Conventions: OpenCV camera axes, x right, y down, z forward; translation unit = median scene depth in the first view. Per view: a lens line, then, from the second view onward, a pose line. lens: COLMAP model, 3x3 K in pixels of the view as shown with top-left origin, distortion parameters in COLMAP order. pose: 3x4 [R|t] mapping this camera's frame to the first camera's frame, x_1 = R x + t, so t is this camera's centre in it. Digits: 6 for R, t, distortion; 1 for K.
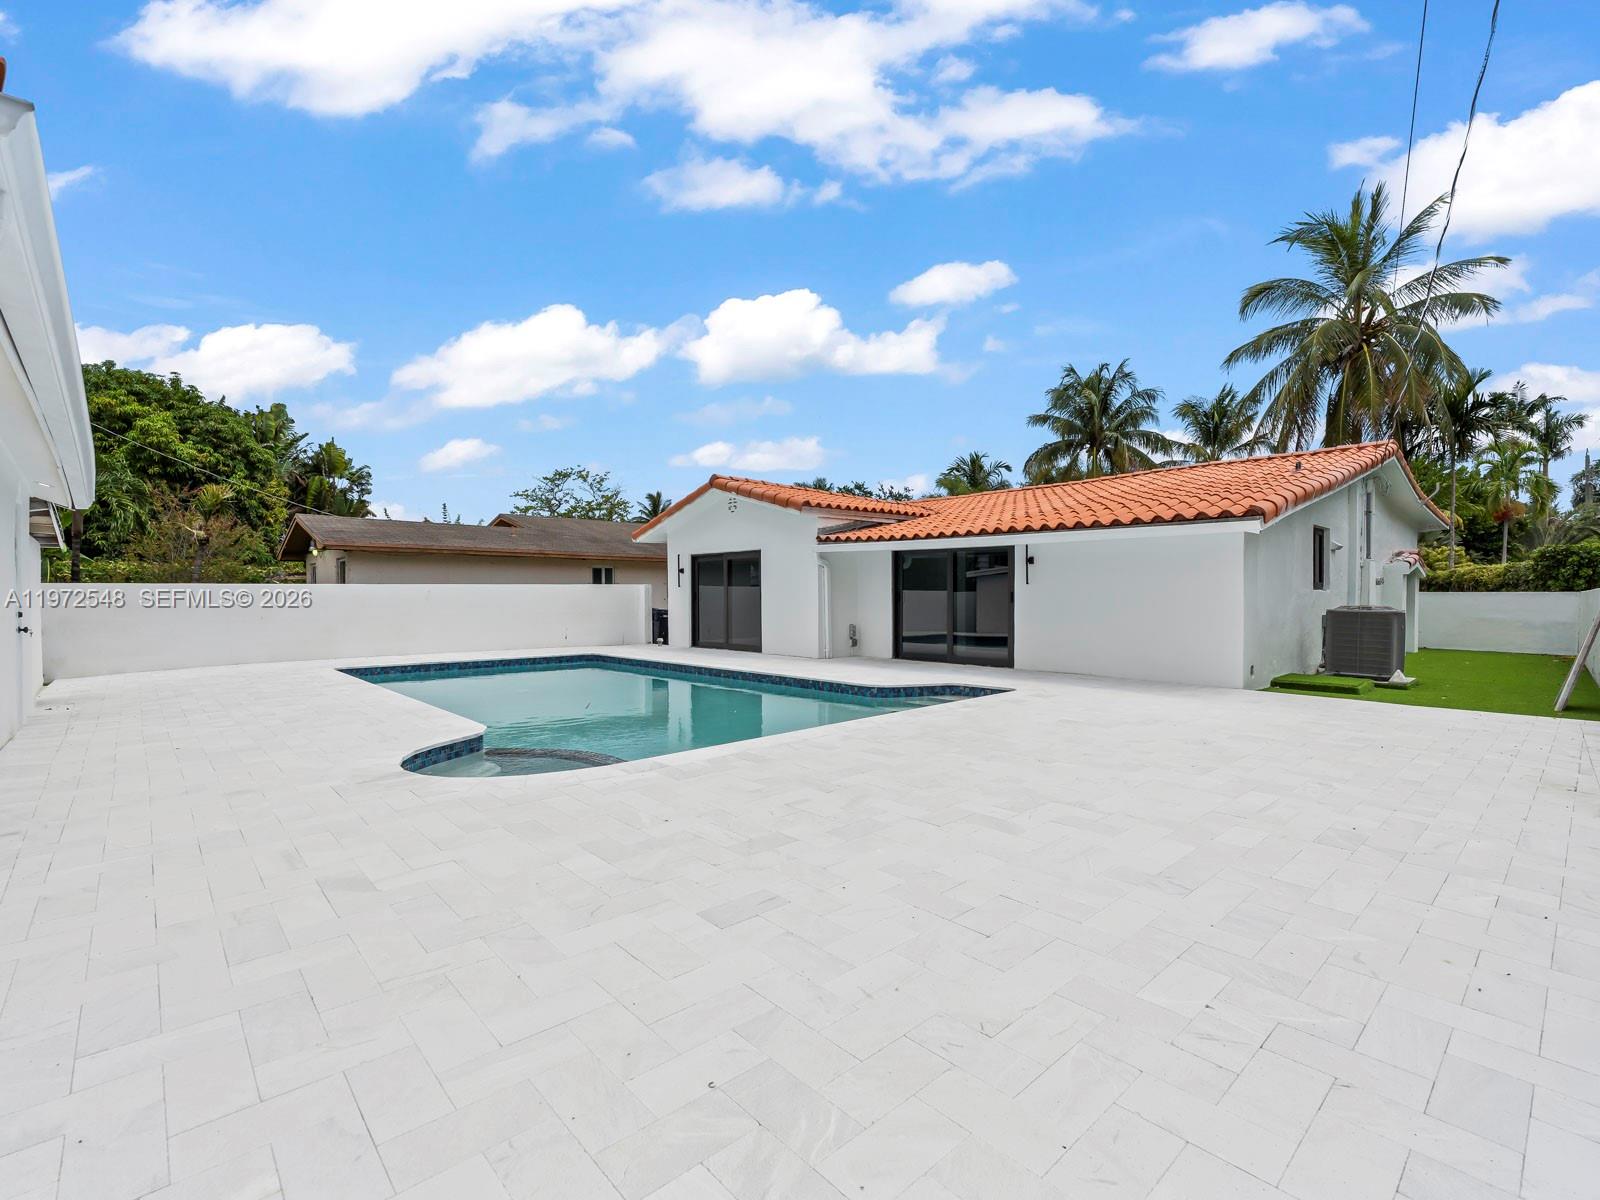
lens RADIAL K [[734.3, 0, 804.6], [0, 734.3, 605.8], [0, 0, 1]] dist [-0.014271, 0.000579]
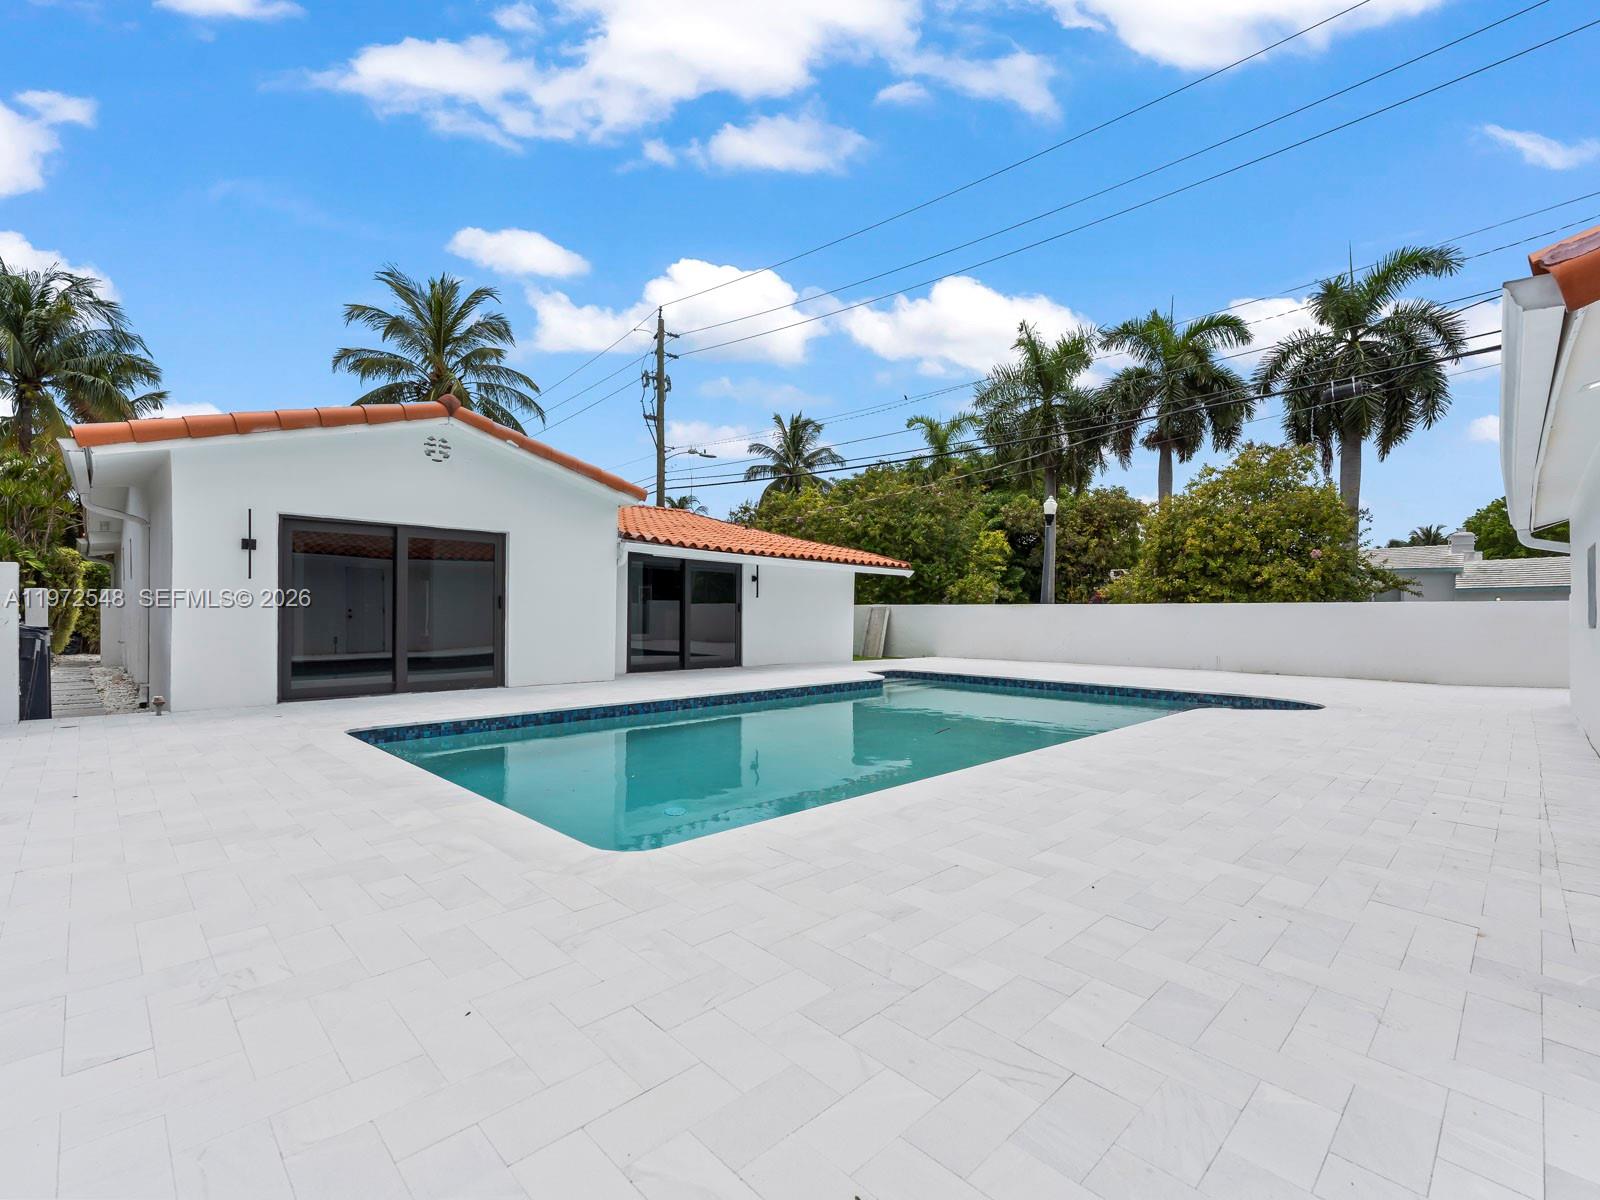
lens RADIAL K [[734.3, 0, 804.6], [0, 734.3, 605.8], [0, 0, 1]] dist [-0.014271, 0.000579]
pose [[-0.037237, 0.014079, 0.999207, -0.790062], [0.009855, 0.999857, -0.013721, 0.002019], [-0.999258, 0.009336, -0.037370, 0.816905]]
